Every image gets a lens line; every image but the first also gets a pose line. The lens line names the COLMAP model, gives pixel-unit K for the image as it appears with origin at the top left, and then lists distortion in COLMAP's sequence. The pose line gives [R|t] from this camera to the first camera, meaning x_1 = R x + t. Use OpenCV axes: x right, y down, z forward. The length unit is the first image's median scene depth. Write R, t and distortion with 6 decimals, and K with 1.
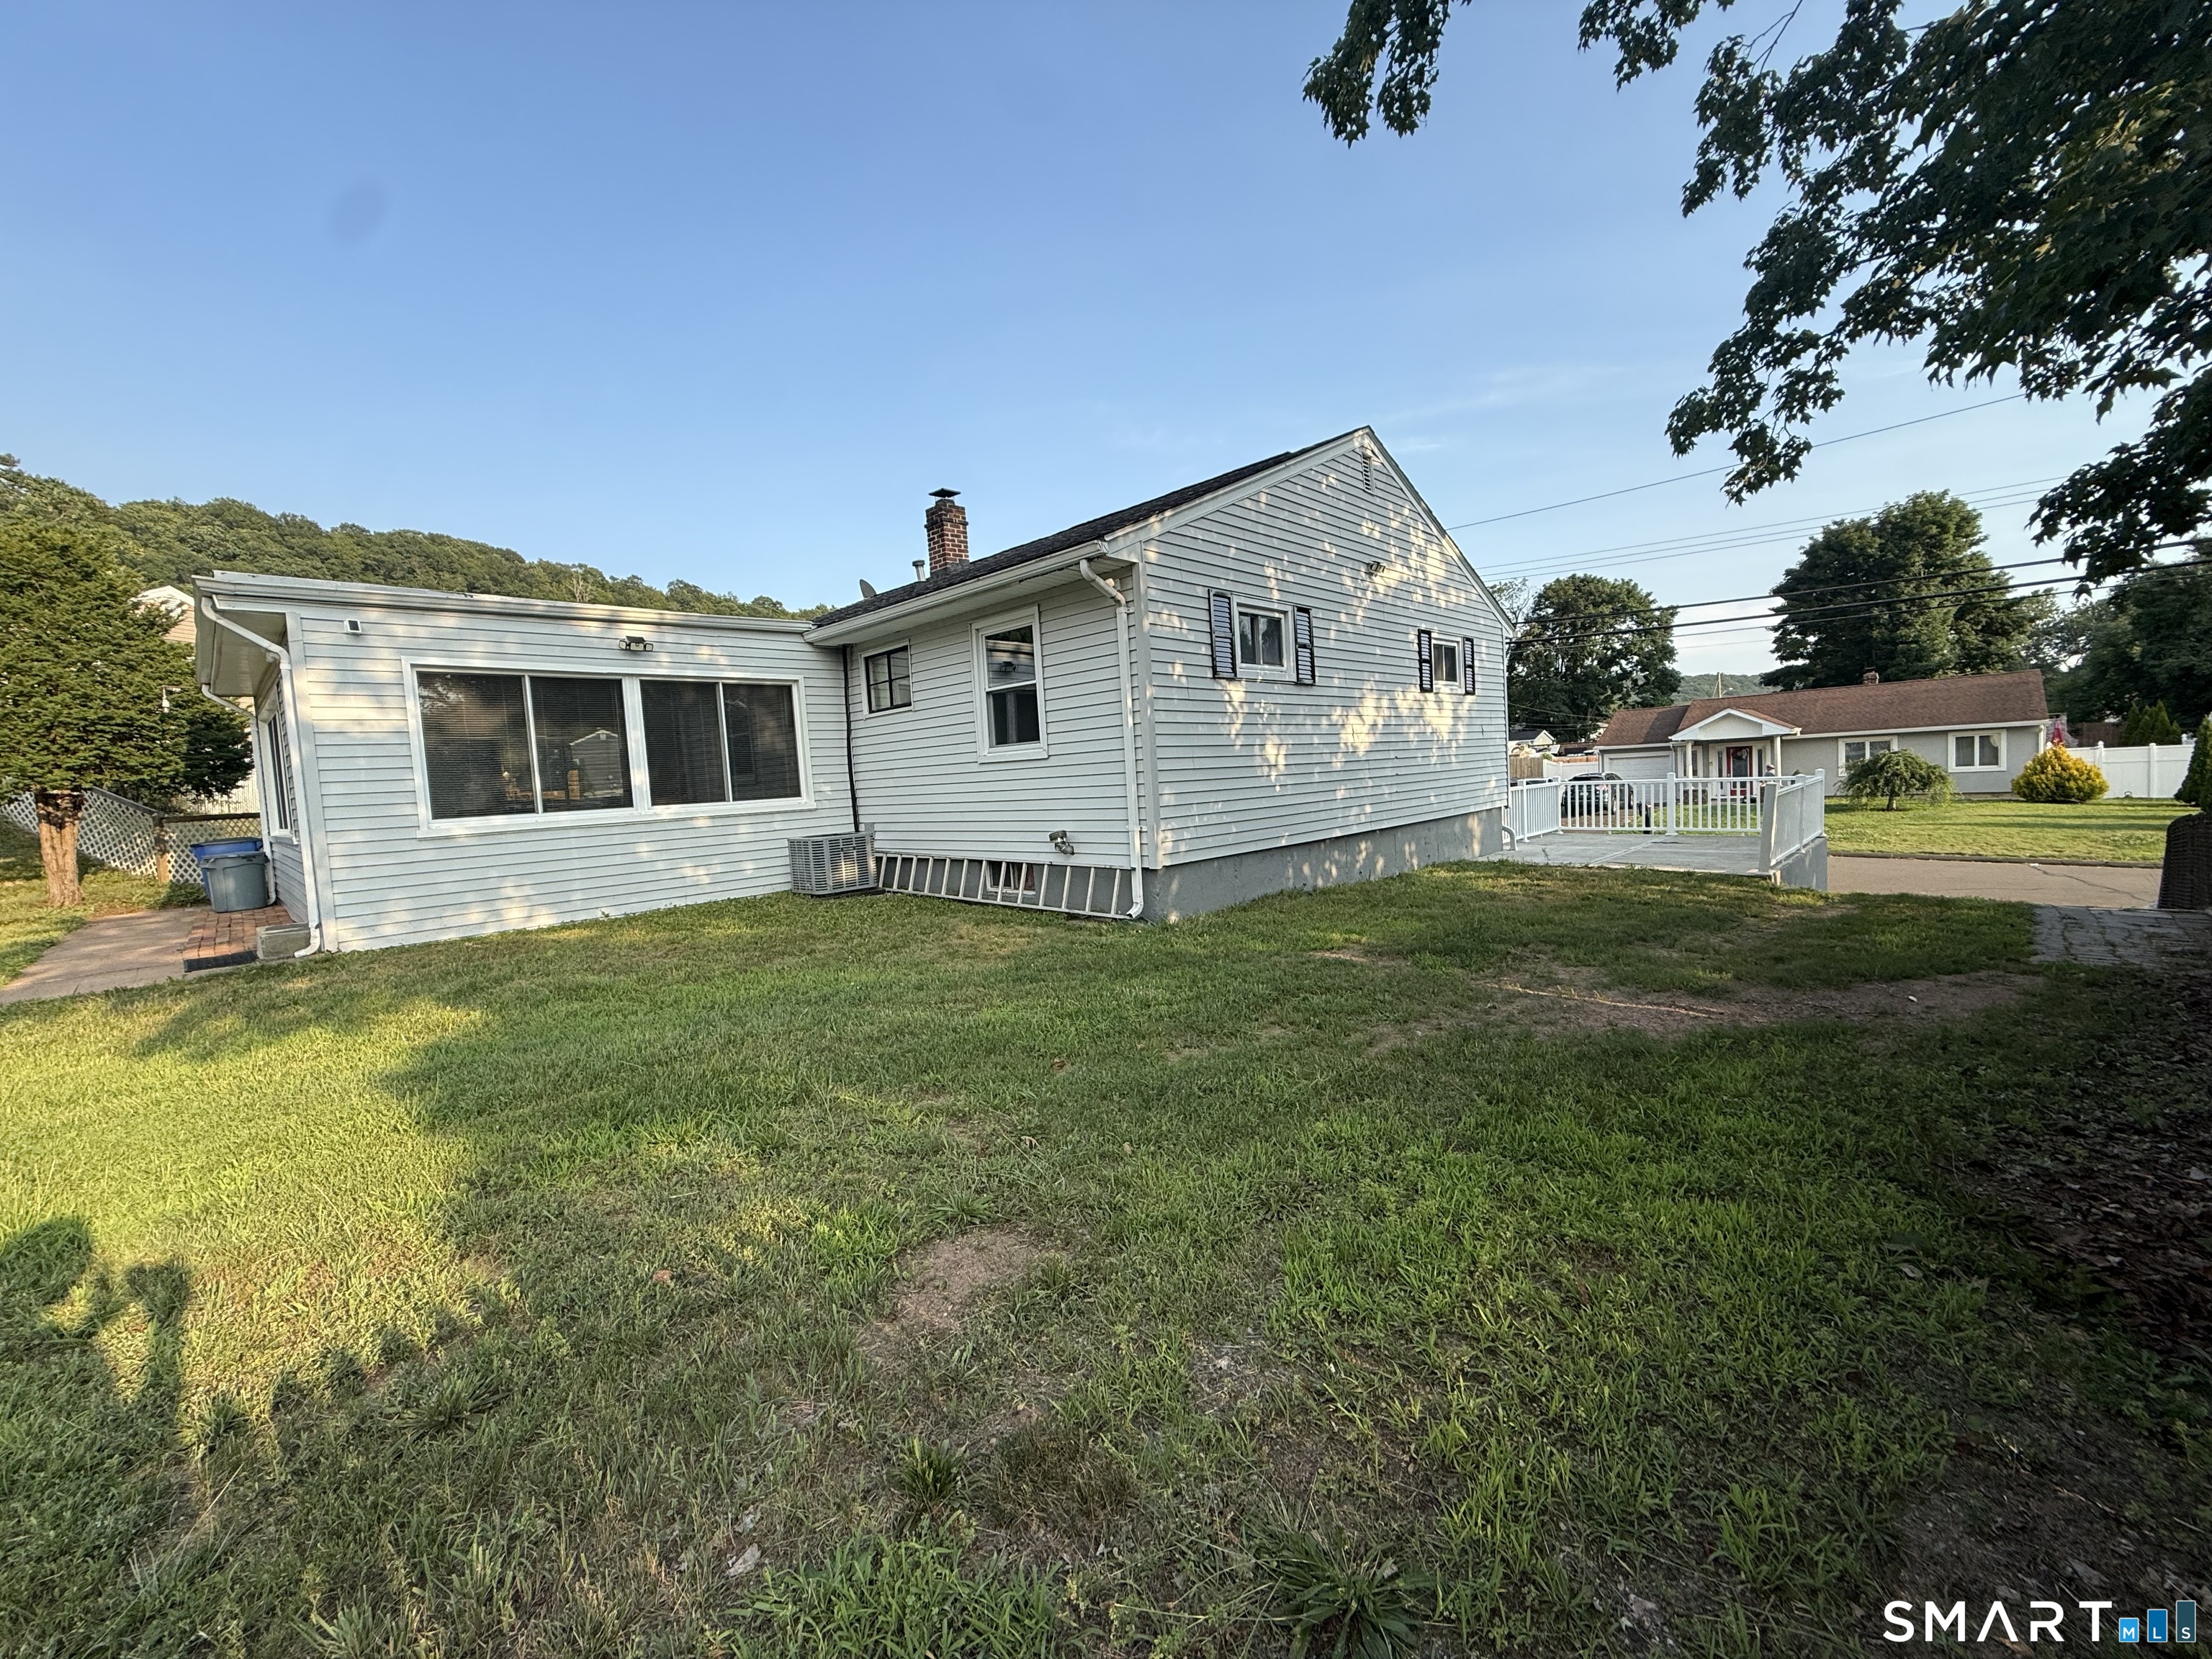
lens RADIAL K [[875.9, 0, 1106.0], [0, 875.9, 829.5], [0, 0, 1]] dist [0.000677, -0.000396]
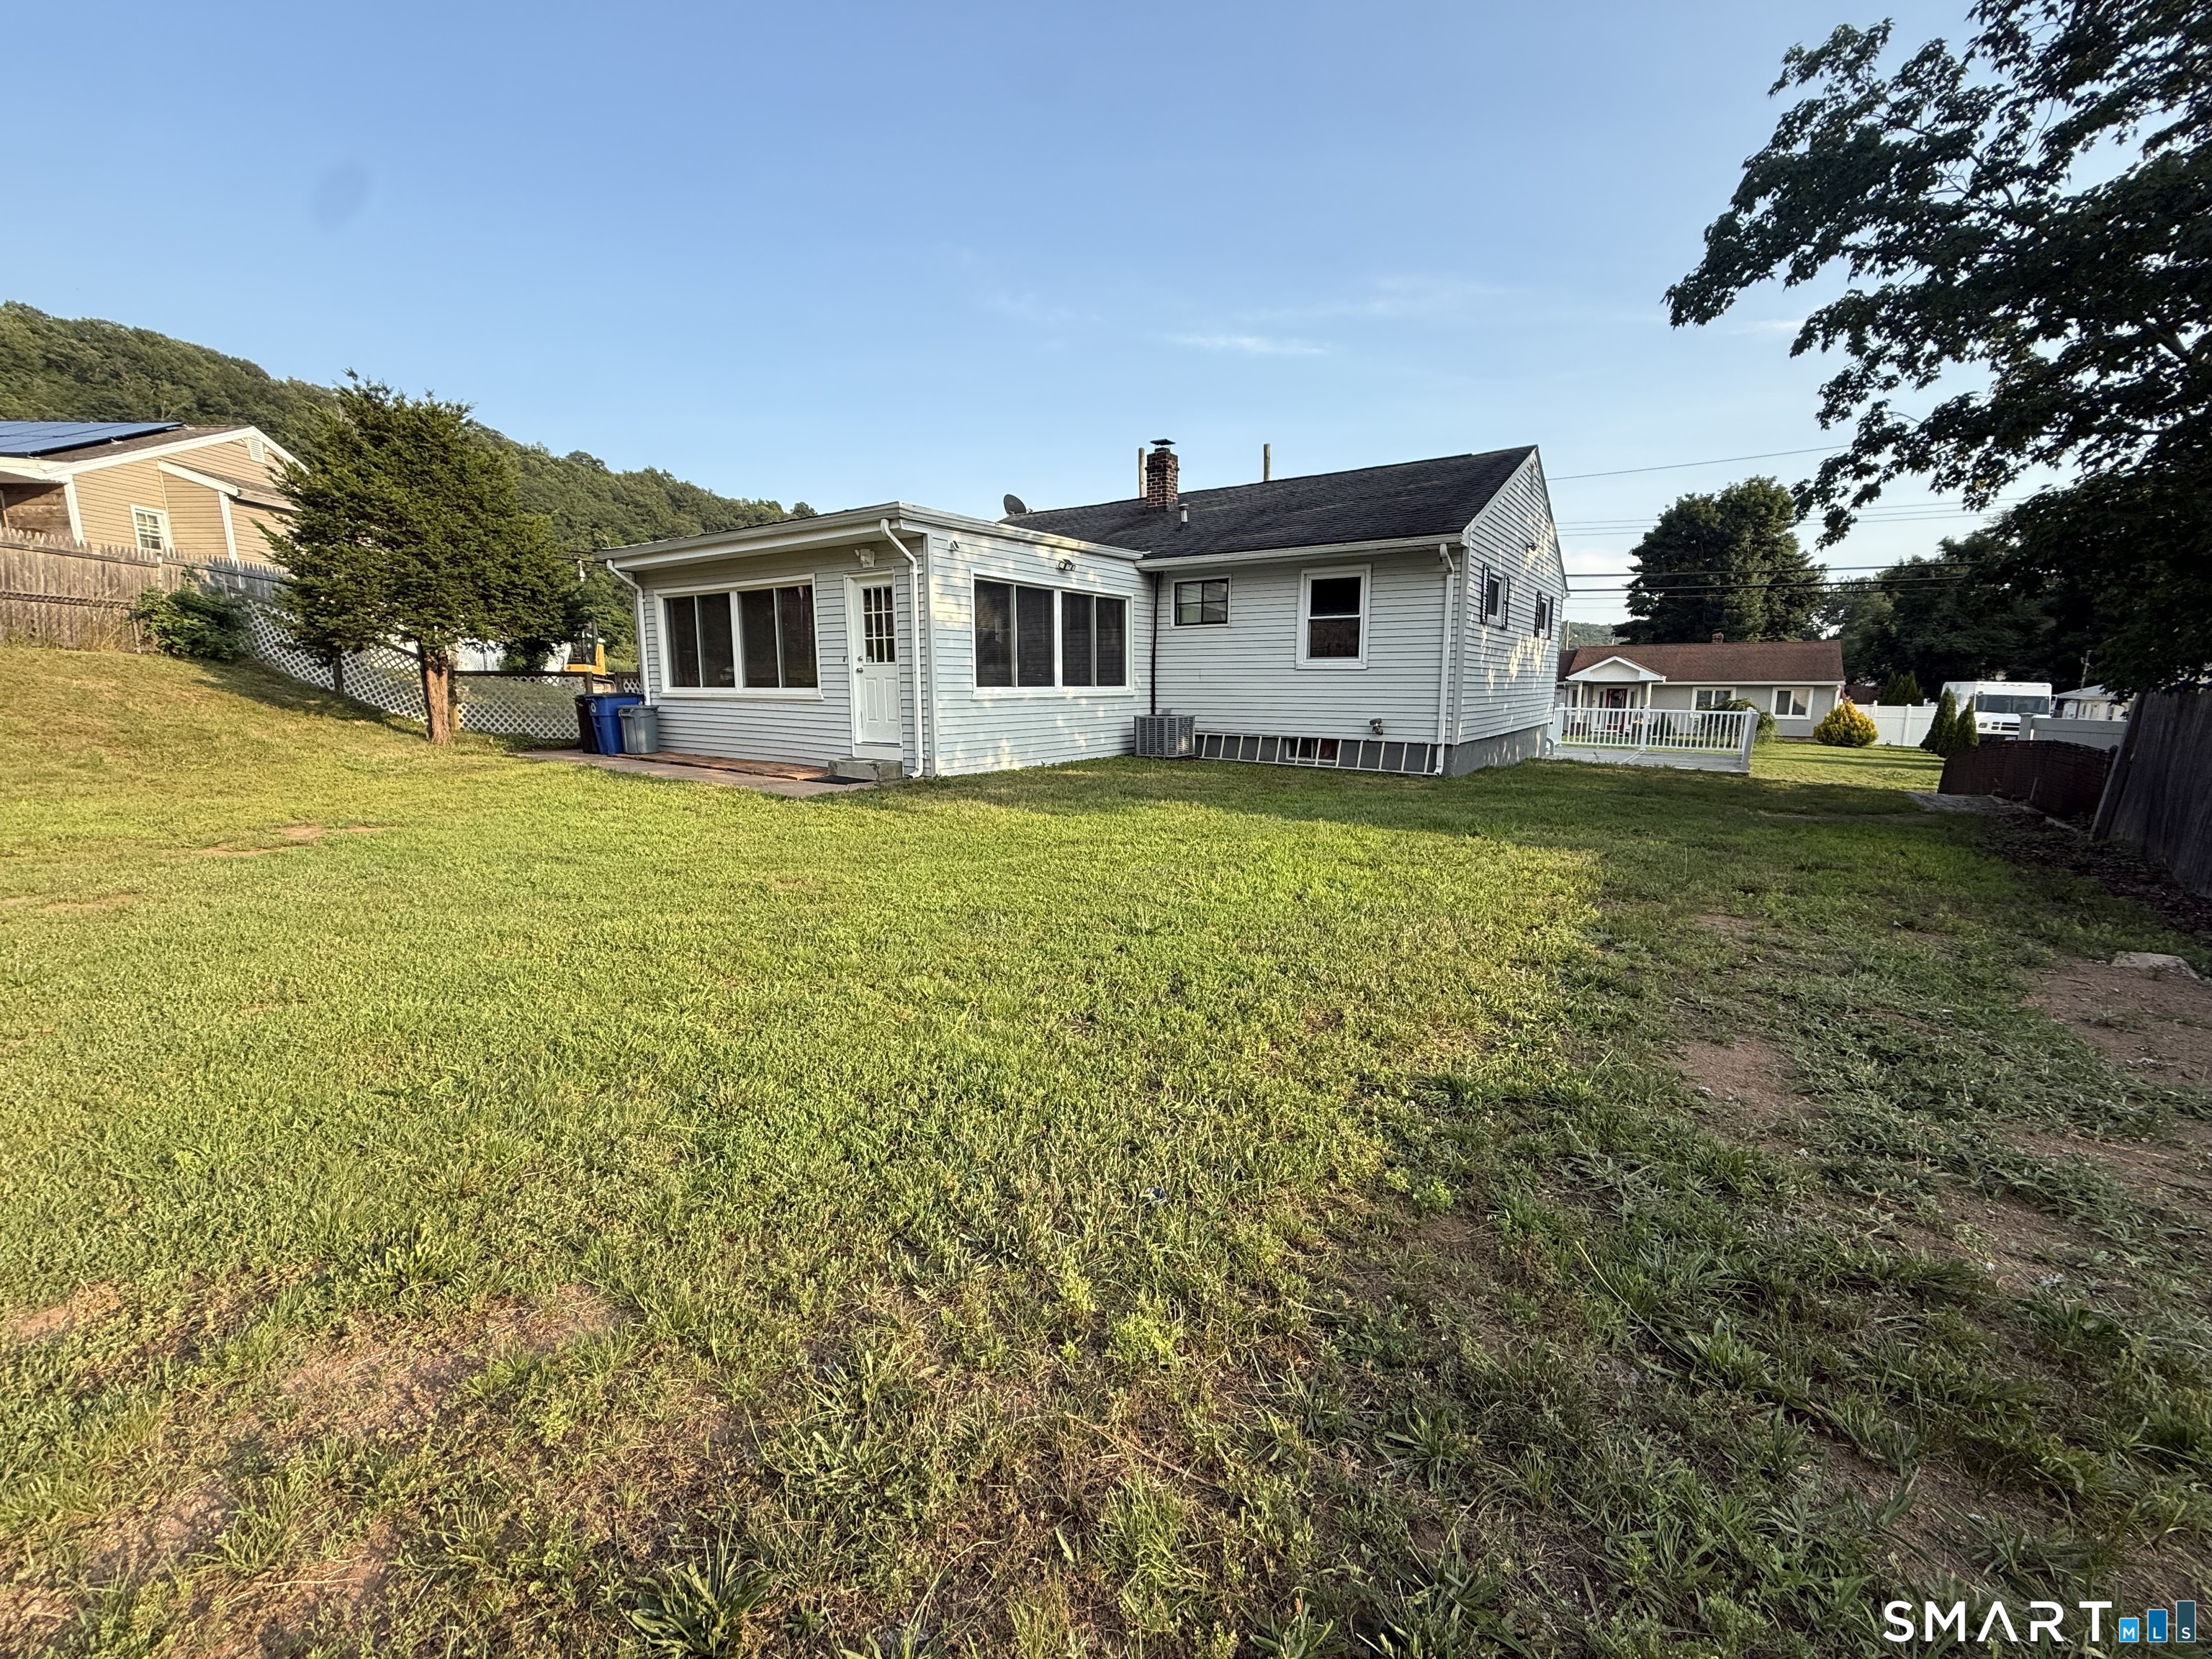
lens RADIAL K [[899.4, 0, 1111.6], [0, 899.4, 831.9], [0, 0, 1]] dist [-0.000306, 0.000015]
pose [[0.983395, 0.028984, 0.179148, -0.260109], [-0.046612, 0.994387, 0.094986, 0.023438], [-0.175390, -0.101759, 0.979226, -0.154007]]
